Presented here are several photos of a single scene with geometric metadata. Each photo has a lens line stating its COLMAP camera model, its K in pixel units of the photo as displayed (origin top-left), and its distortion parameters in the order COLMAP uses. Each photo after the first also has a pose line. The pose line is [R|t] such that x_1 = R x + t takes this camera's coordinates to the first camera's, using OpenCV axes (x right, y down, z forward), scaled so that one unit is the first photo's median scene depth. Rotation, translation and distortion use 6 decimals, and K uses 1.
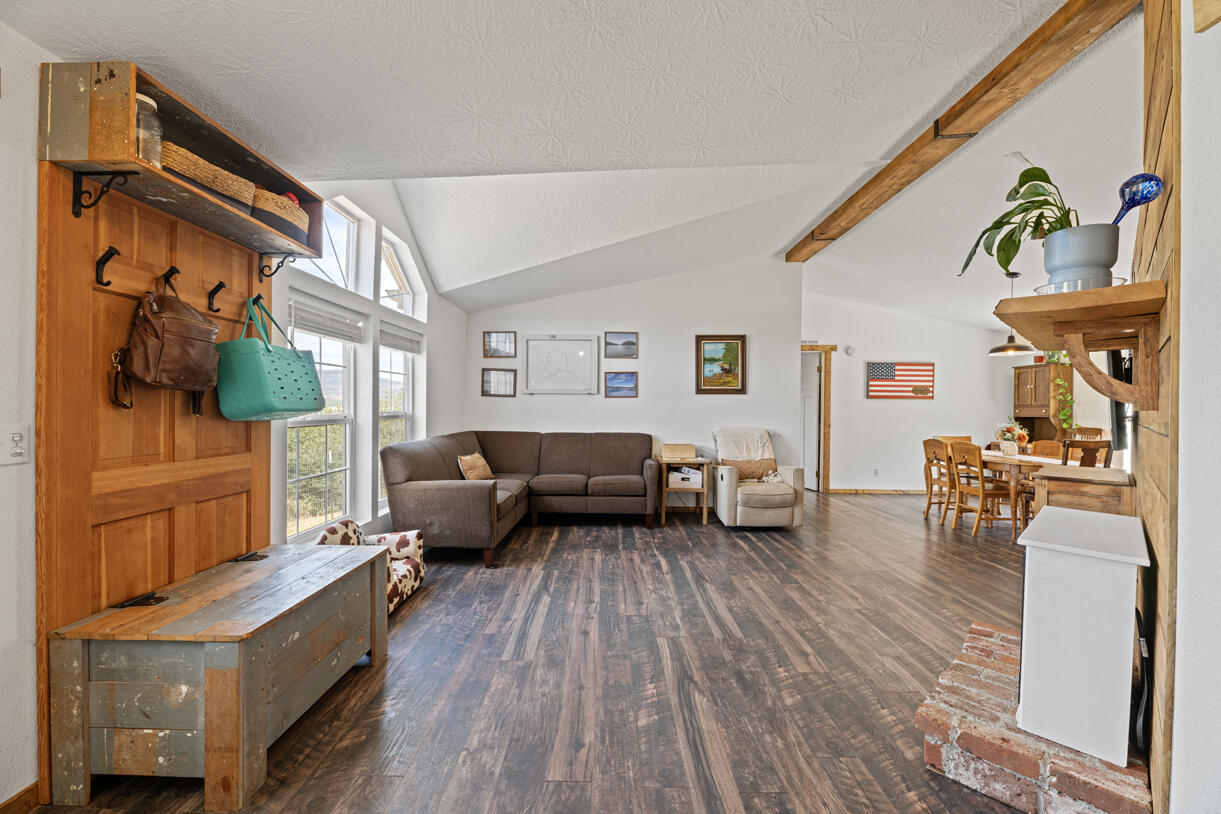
lens RADIAL K [[492.9, 0, 602.2], [0, 492.9, 401.4], [0, 0, 1]] dist [-0.000179, -0.003054]
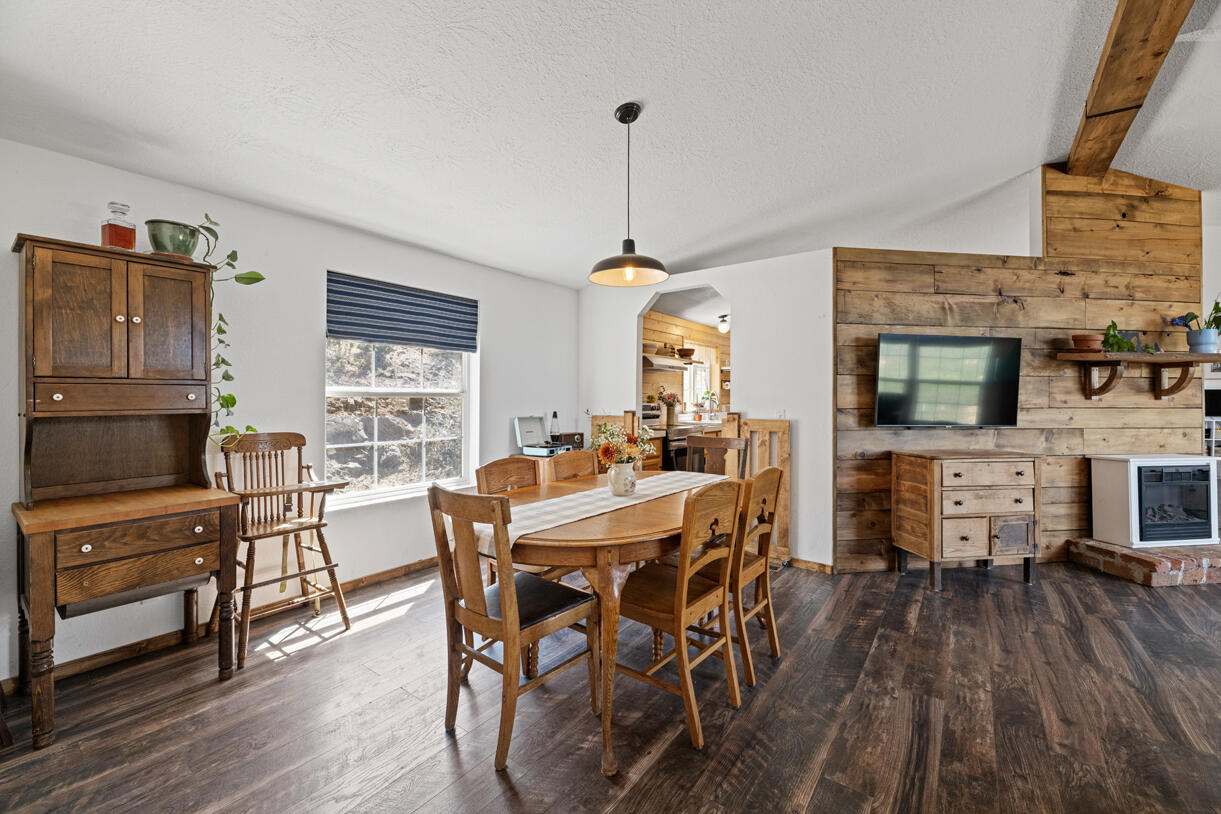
lens RADIAL K [[492.9, 0, 602.6], [0, 492.9, 399.7], [0, 0, 1]] dist [-0.000179, -0.003054]
pose [[-0.807889, -0.013859, 0.589172, 0.420004], [-0.018214, 0.999833, -0.001456, 0.016032], [-0.589053, -0.011908, -0.808006, 1.032240]]
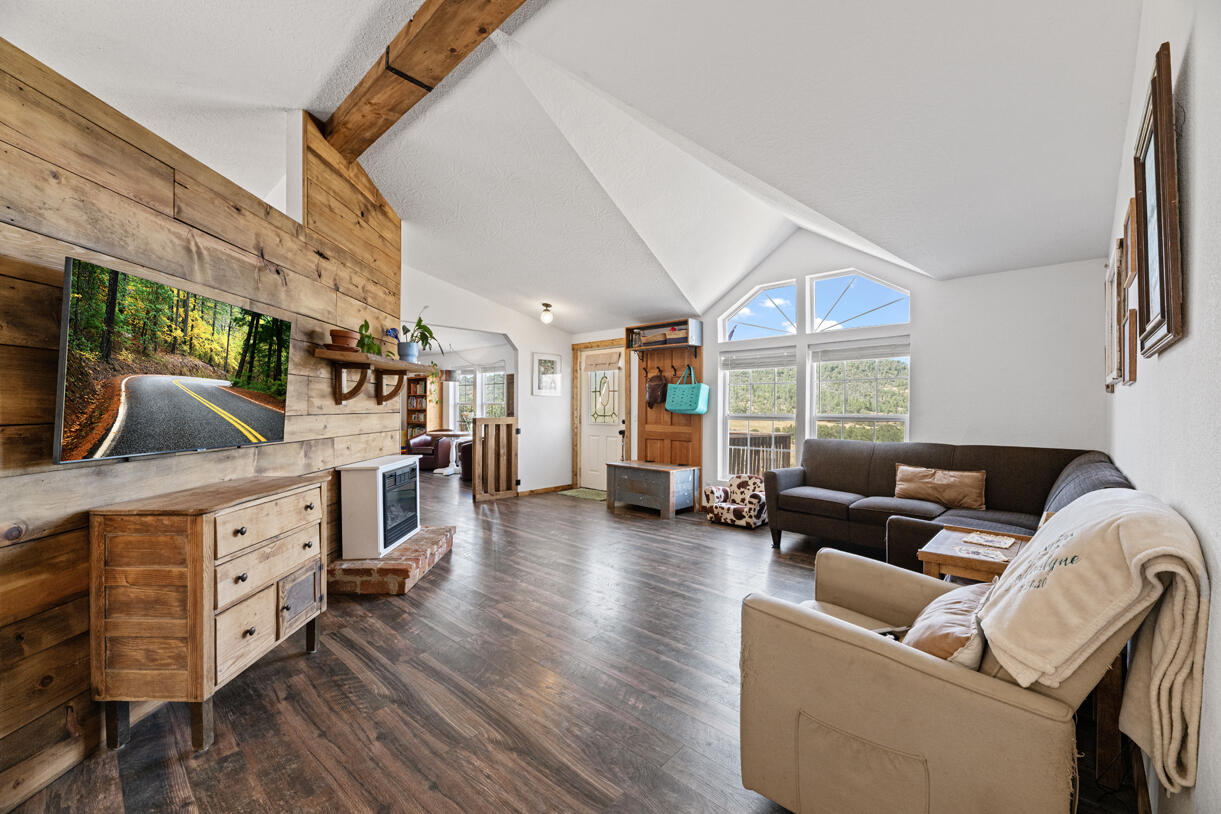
lens RADIAL K [[492.9, 0, 614.8], [0, 492.9, 407.3], [0, 0, 1]] dist [-0.000179, -0.003054]
pose [[-0.666103, -0.012488, -0.745755, 0.486614], [-0.002387, 0.999890, -0.014611, 0.014239], [0.745856, -0.007952, -0.666060, 0.804971]]
